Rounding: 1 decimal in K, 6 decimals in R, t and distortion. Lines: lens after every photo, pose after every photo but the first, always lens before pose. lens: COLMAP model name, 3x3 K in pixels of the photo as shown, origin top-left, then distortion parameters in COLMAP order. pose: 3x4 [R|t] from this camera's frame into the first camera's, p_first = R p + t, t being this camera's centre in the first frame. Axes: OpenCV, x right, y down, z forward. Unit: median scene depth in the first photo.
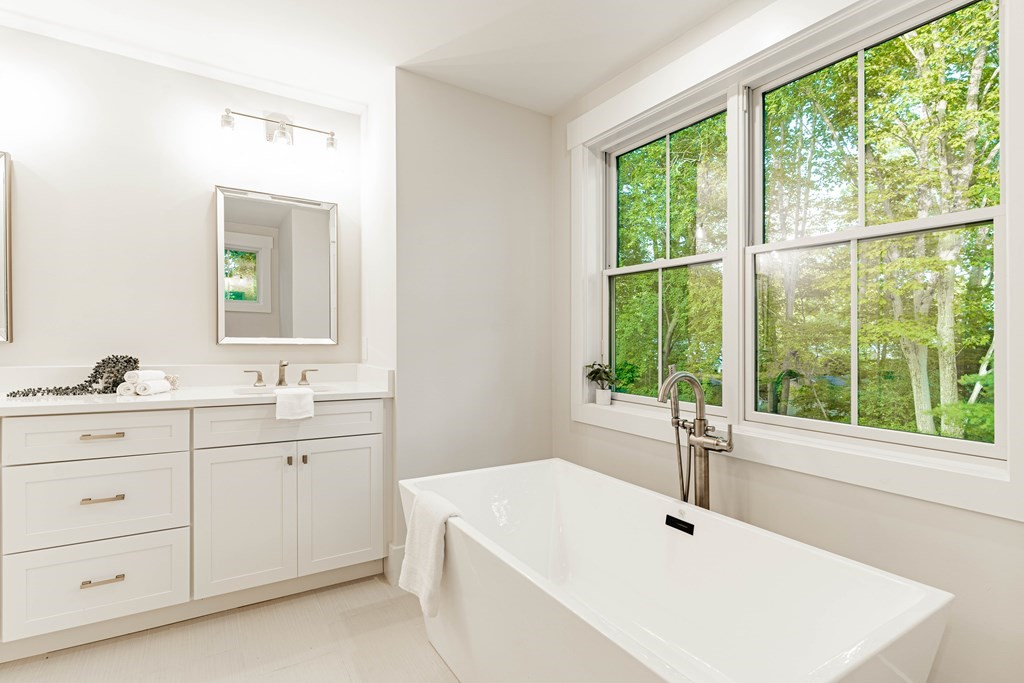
lens RADIAL K [[492.0, 0, 511.9], [0, 492.0, 344.1], [0, 0, 1]] dist [-0.000104, 0.001820]
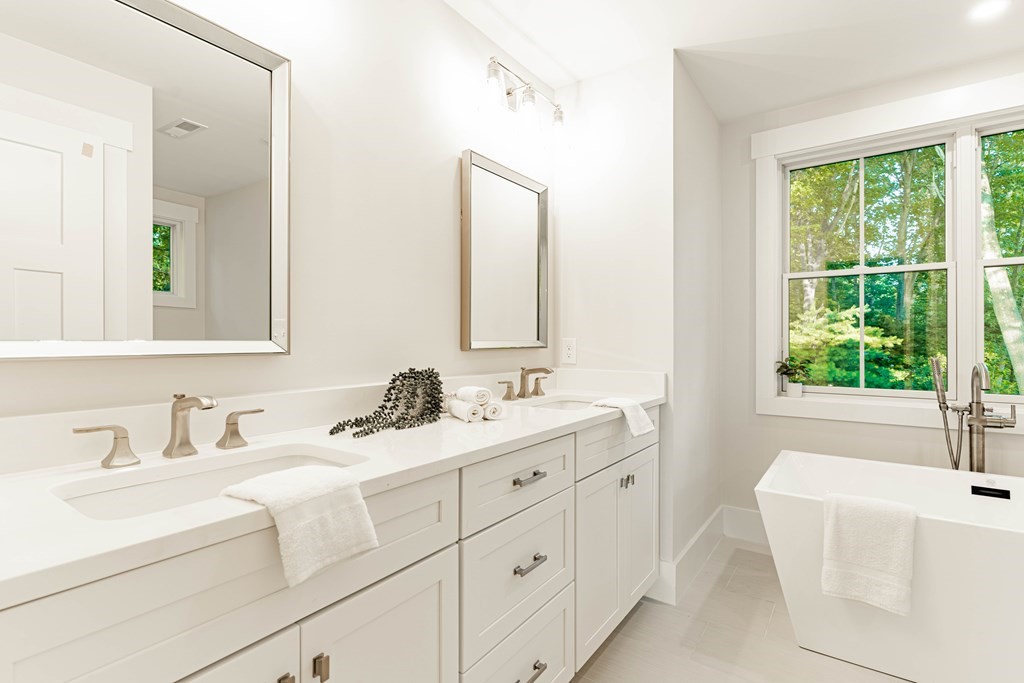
lens RADIAL K [[492.0, 0, 512.9], [0, 492.0, 336.9], [0, 0, 1]] dist [-0.000104, 0.001820]
pose [[0.921668, -0.012621, 0.387775, -0.900421], [0.015042, 0.999882, -0.003209, -0.017236], [-0.387688, 0.008791, 0.921749, 0.261669]]
